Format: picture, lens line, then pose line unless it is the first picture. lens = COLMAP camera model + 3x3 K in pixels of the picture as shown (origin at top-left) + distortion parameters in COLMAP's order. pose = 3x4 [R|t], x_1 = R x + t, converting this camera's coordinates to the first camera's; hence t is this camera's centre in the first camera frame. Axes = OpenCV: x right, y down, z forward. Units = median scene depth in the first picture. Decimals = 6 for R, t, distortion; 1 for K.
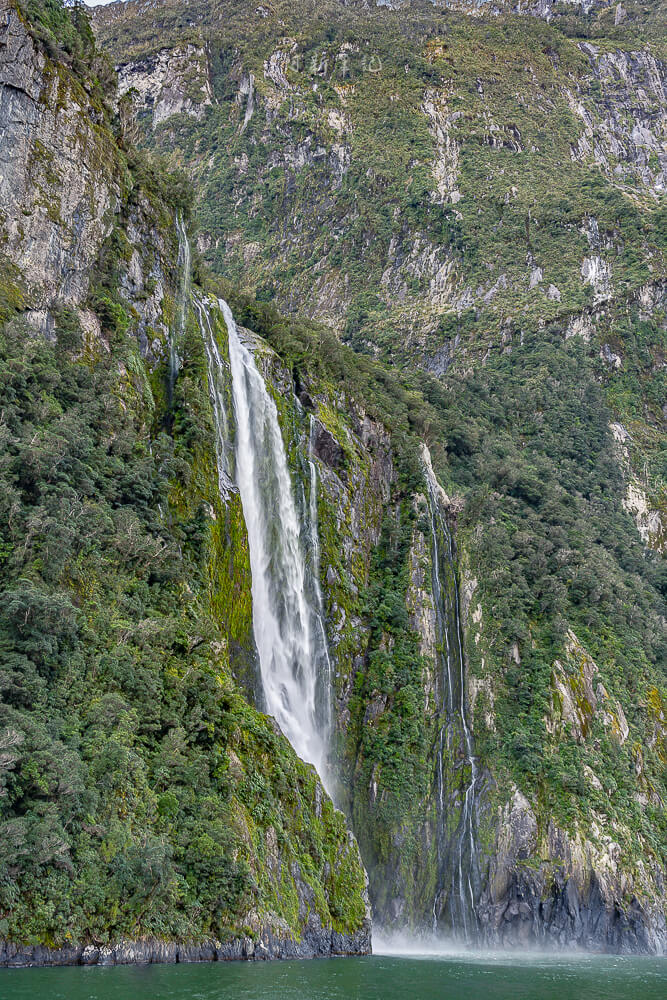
lens RADIAL K [[1065.9, 0, 337.1], [0, 1065.9, 503.1], [0, 0, 1]] dist [0.046522, 0.000000]
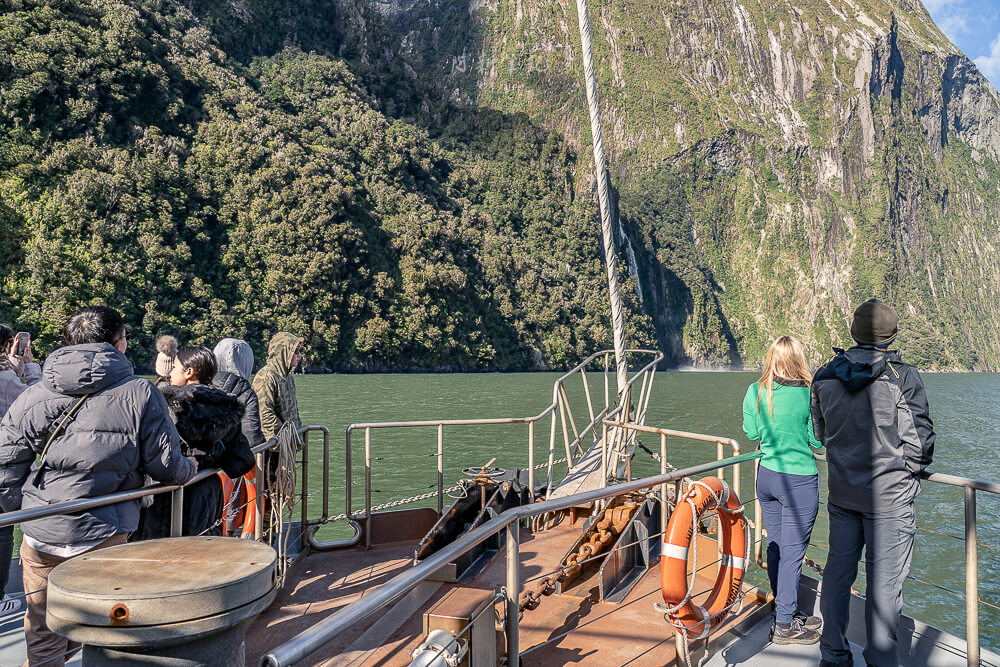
lens RADIAL K [[713.5, 0, 500.3], [0, 713.5, 331.1], [0, 0, 1]] dist [-0.031047, 0.019200]
pose [[0.991528, -0.004279, 0.129820, -0.789426], [-0.038085, 0.945950, 0.322068, -0.556971], [-0.124182, -0.324283, 0.937774, -1.371324]]
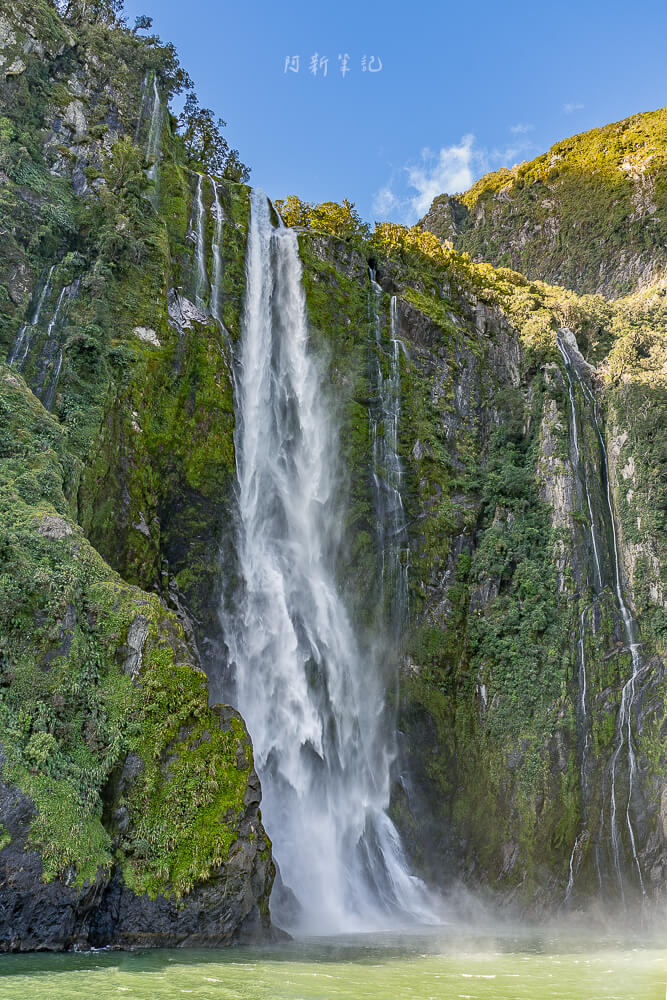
lens RADIAL K [[713.5, 0, 374.4], [0, 713.5, 537.9], [0, 0, 1]] dist [-0.031047, 0.019200]
pose [[0.897451, -0.187684, -0.399194, 0.170109], [0.151193, 0.981030, -0.121331, 0.196112], [0.414393, 0.048533, 0.908803, 0.487724]]
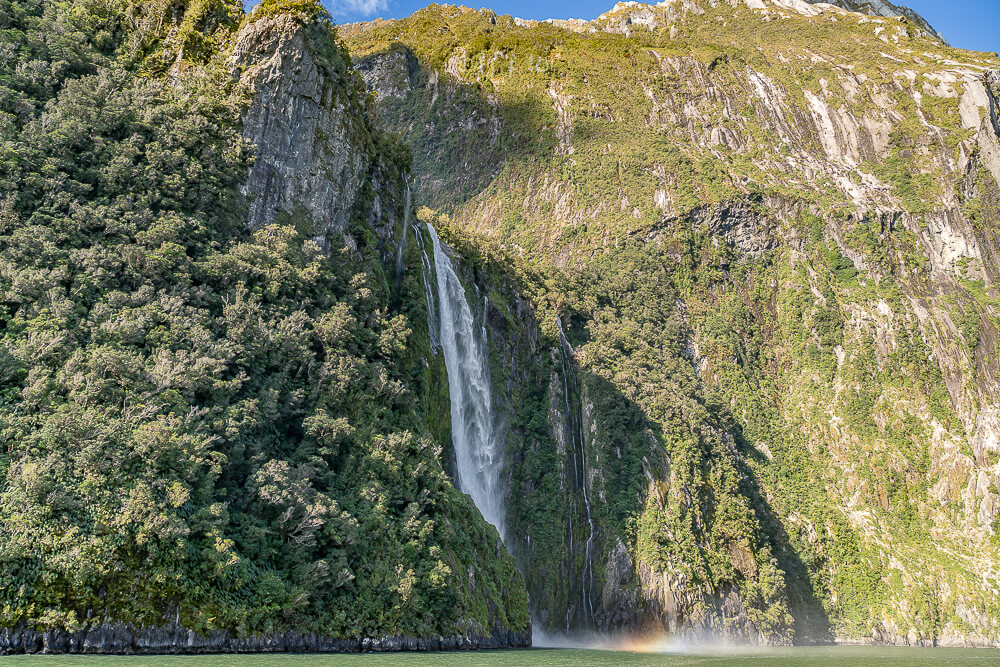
lens RADIAL K [[713.5, 0, 479.9], [0, 713.5, 333.1], [0, 0, 1]] dist [-0.031047, 0.019200]
pose [[0.999966, -0.000468, -0.008252, -0.024522], [0.000318, 0.999835, -0.018184, -0.012228], [0.008259, 0.018181, 0.999801, -0.031735]]
